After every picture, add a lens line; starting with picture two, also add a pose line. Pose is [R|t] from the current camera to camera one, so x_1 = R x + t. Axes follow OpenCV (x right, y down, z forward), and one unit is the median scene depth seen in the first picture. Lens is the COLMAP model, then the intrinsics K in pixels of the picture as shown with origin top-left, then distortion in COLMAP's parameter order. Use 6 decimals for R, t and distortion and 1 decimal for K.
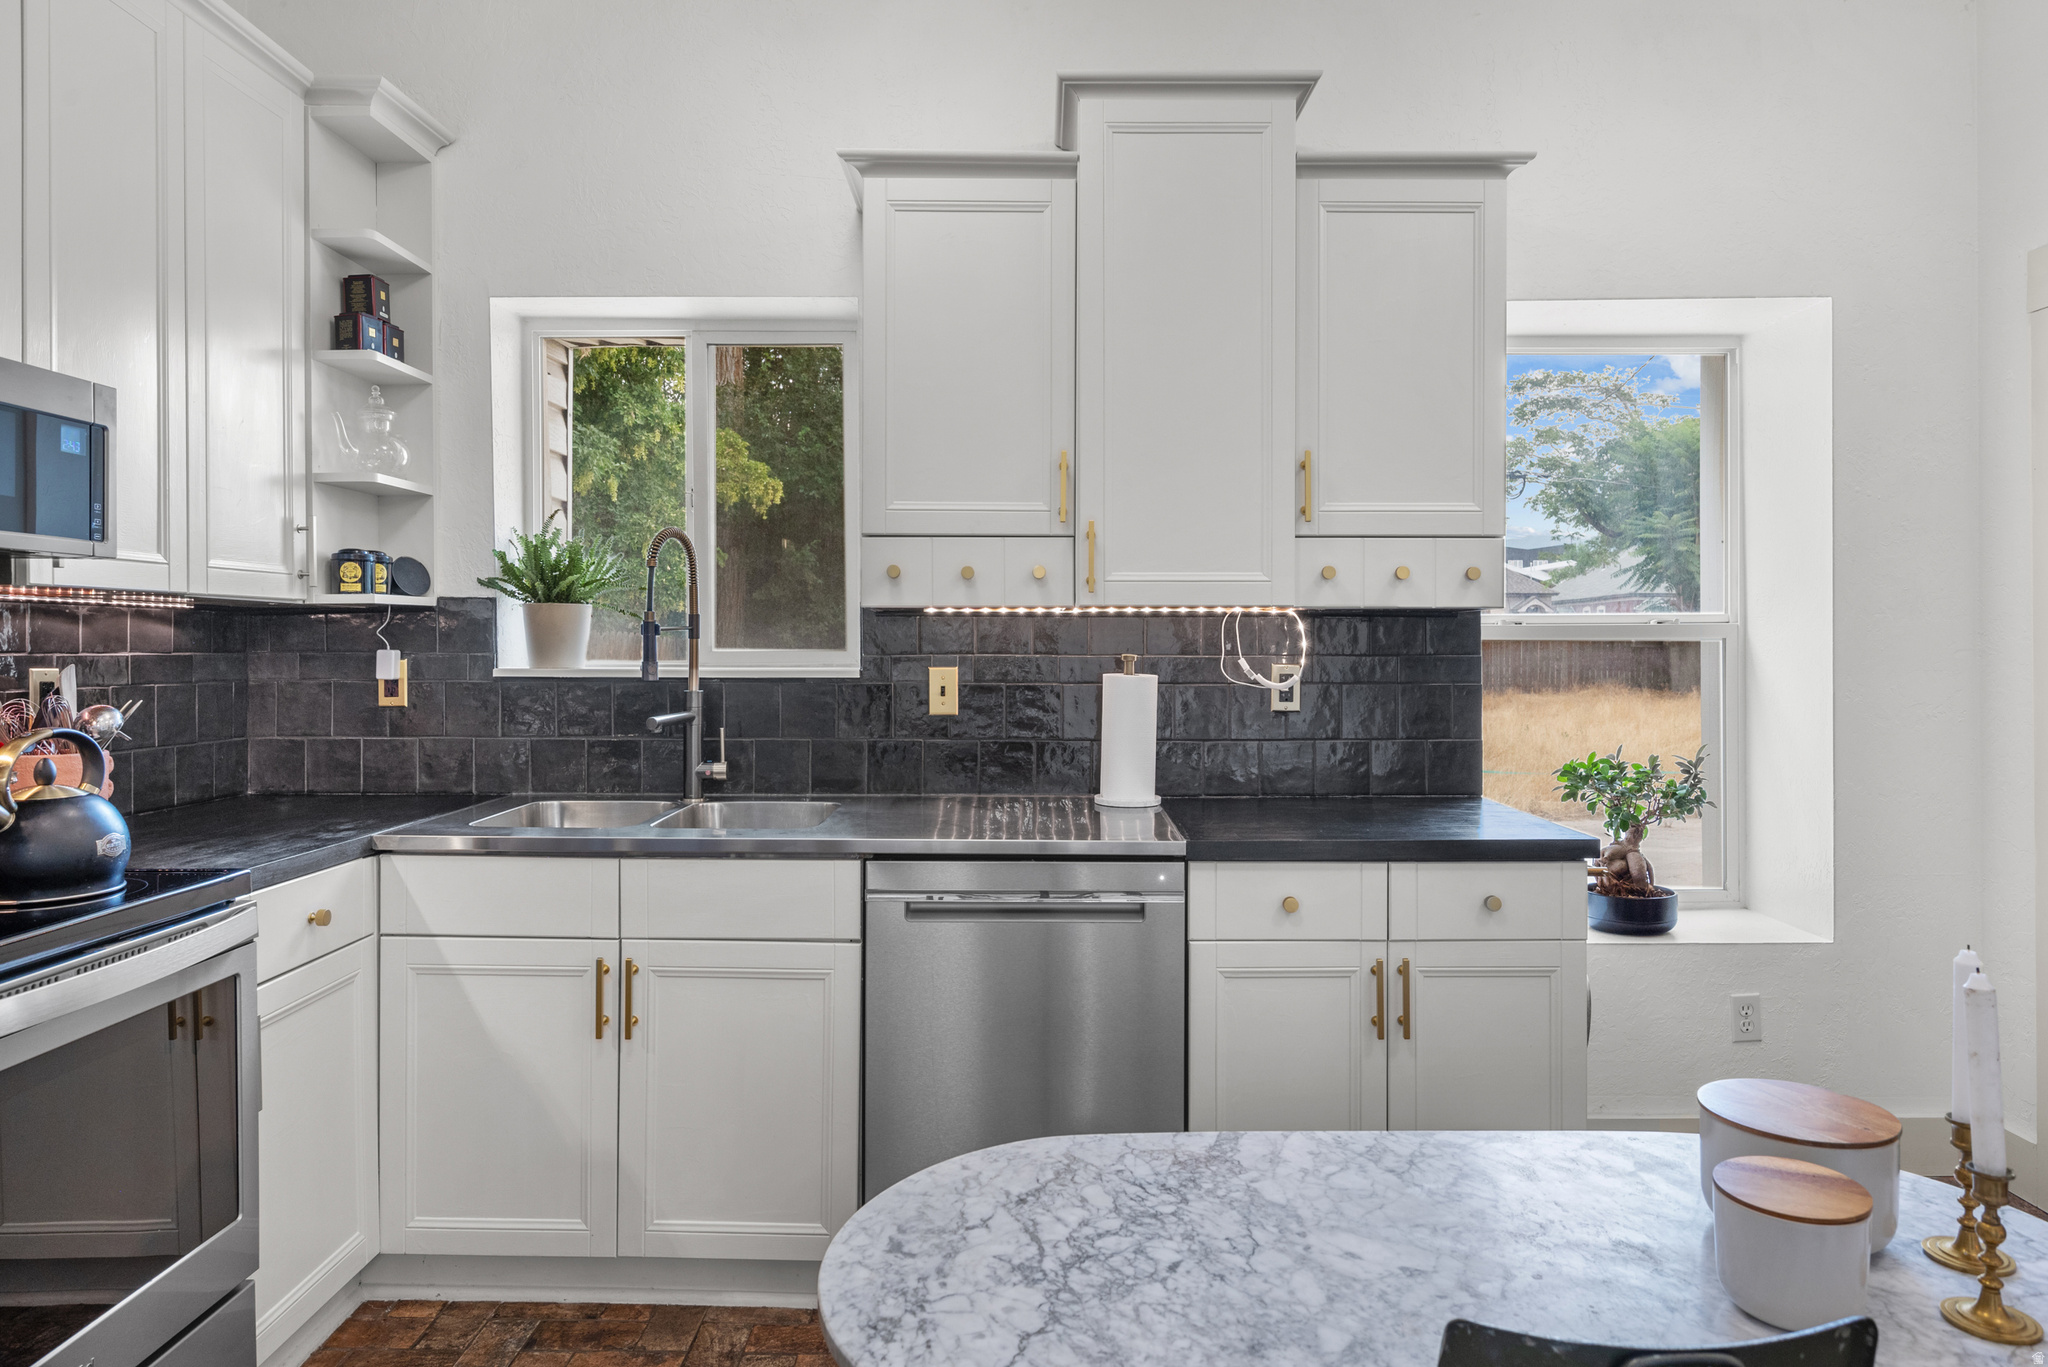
lens RADIAL K [[1281.4, 0, 1034.0], [0, 1281.4, 627.7], [0, 0, 1]] dist [-0.001557, 0.005916]
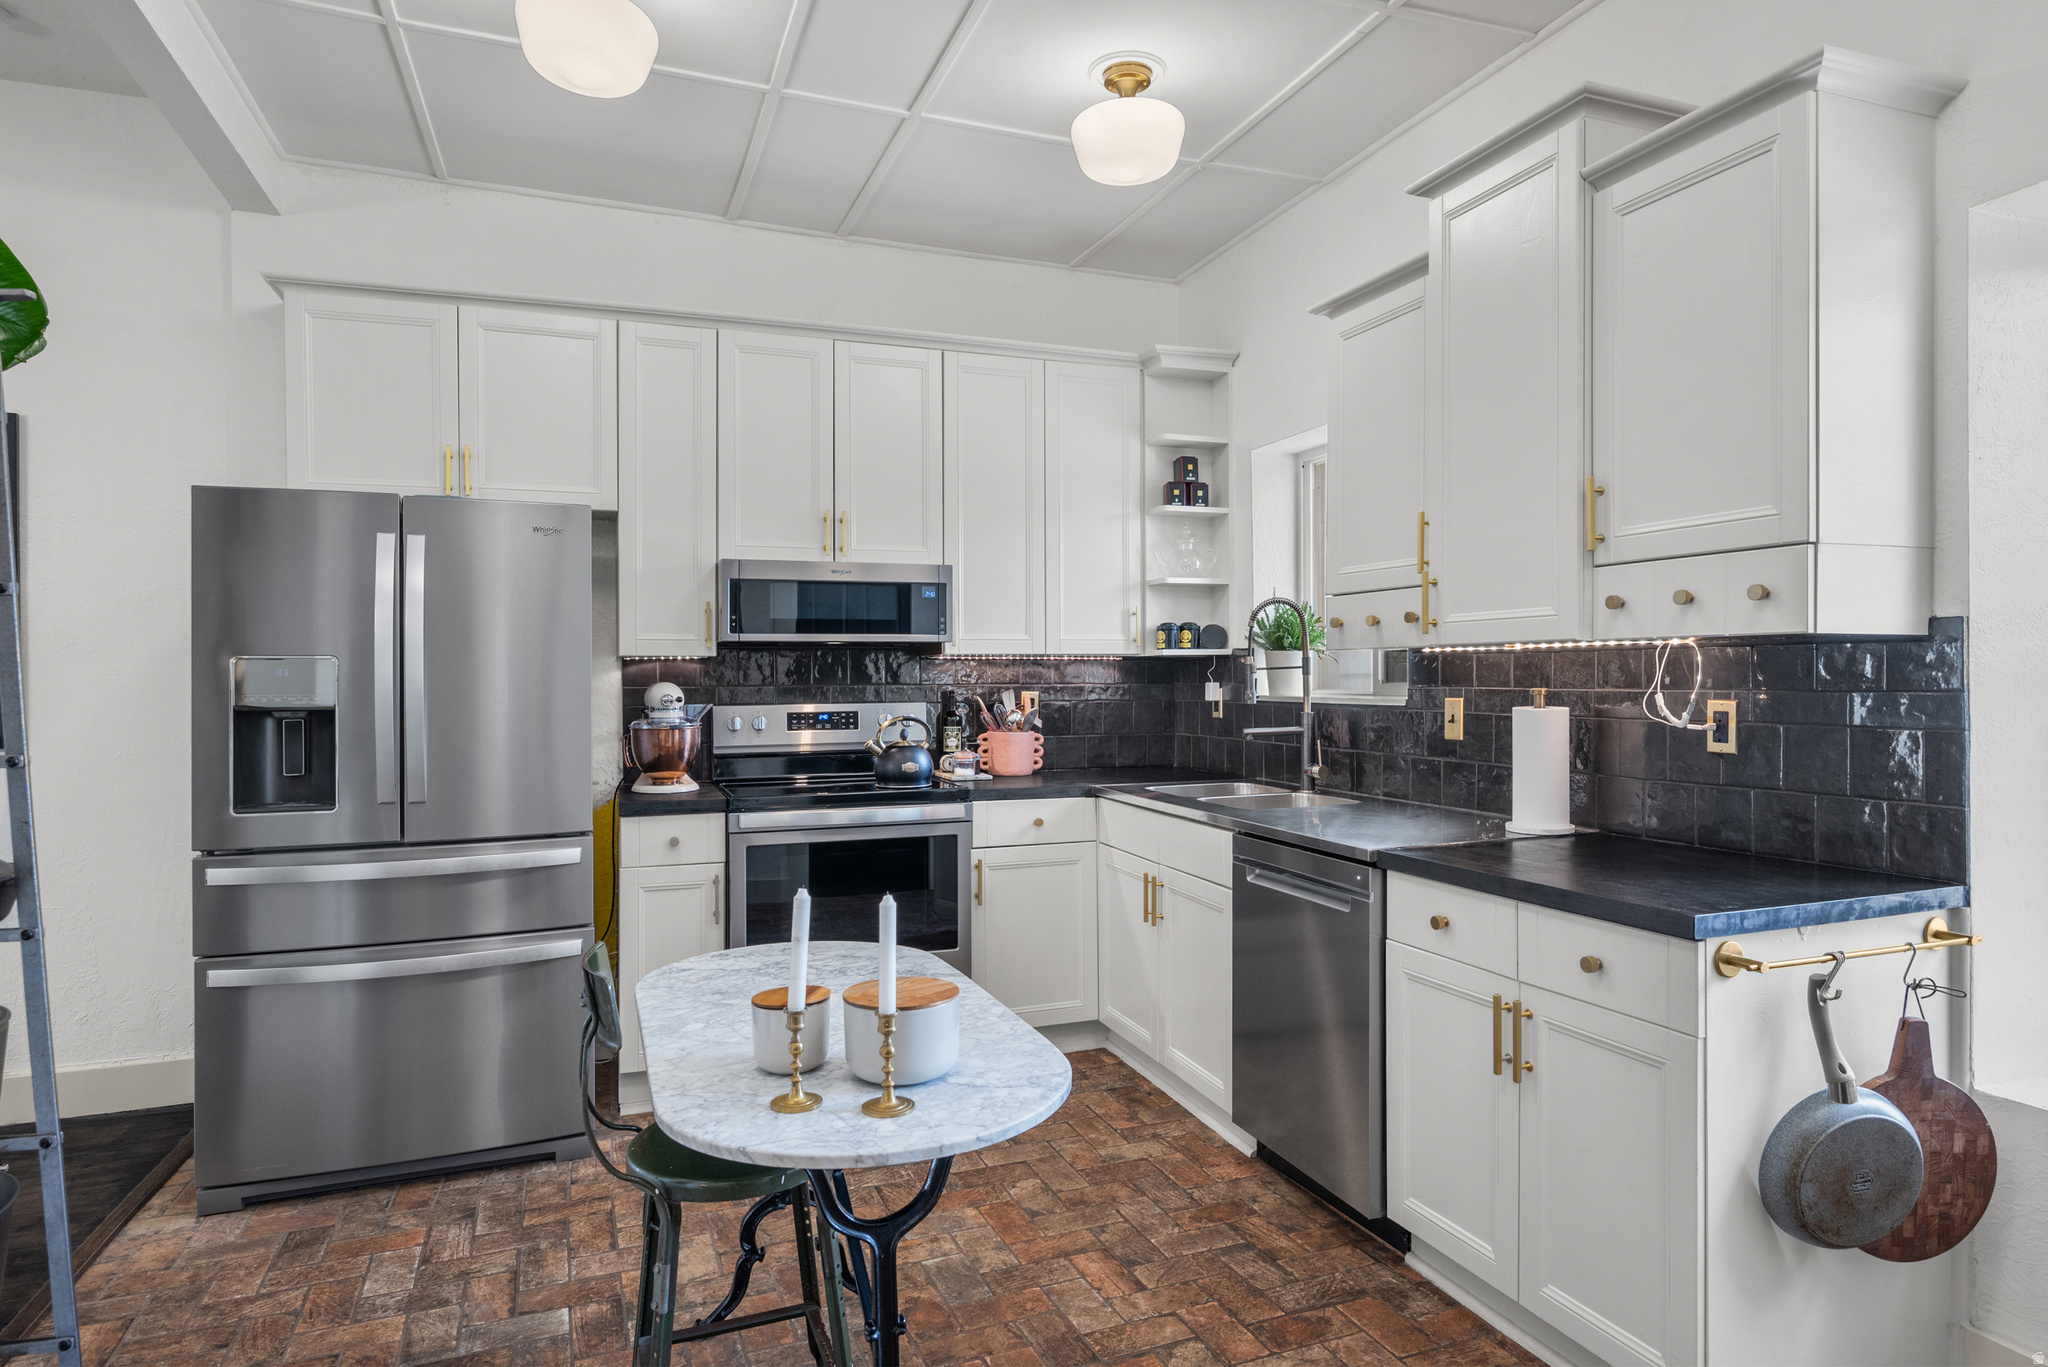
lens RADIAL K [[1176.3, 0, 1039.0], [0, 1176.3, 644.7], [0, 0, 1]] dist [0.006391, -0.000448]
pose [[0.354371, -0.028643, -0.934666, 0.890965], [0.017483, 0.999559, -0.024004, 0.001394], [0.934941, -0.007834, 0.354716, 0.301074]]
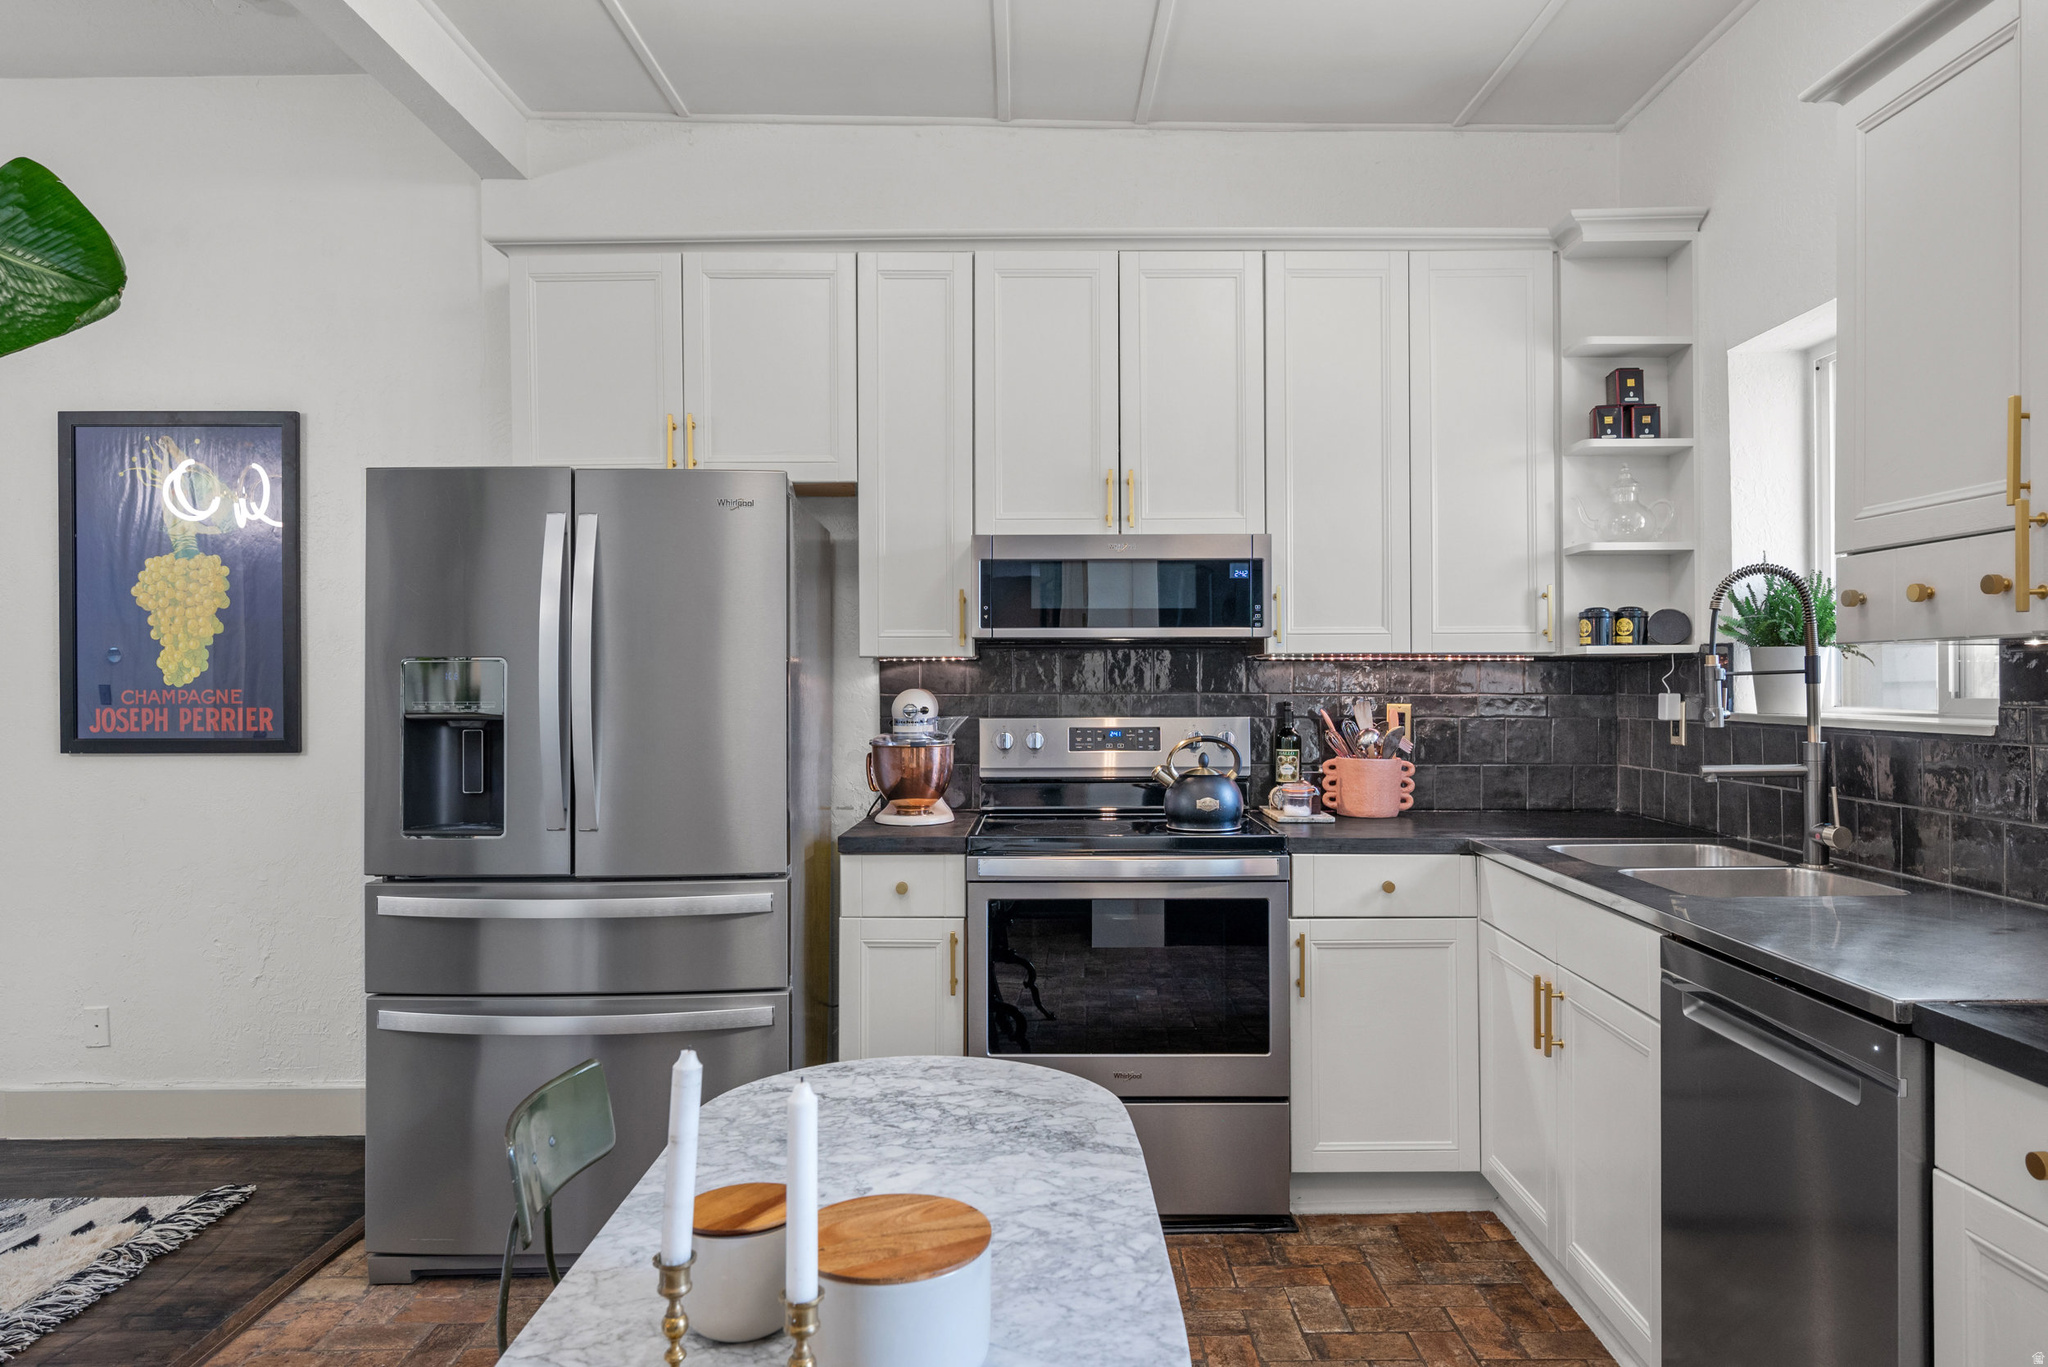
lens RADIAL K [[1281.4, 0, 1040.7], [0, 1281.4, 644.9], [0, 0, 1]] dist [-0.001557, 0.005916]
pose [[0.002653, -0.030248, -0.999539, 0.671959], [0.013741, 0.999449, -0.030209, 0.001343], [0.999902, -0.013654, 0.003067, 0.501703]]
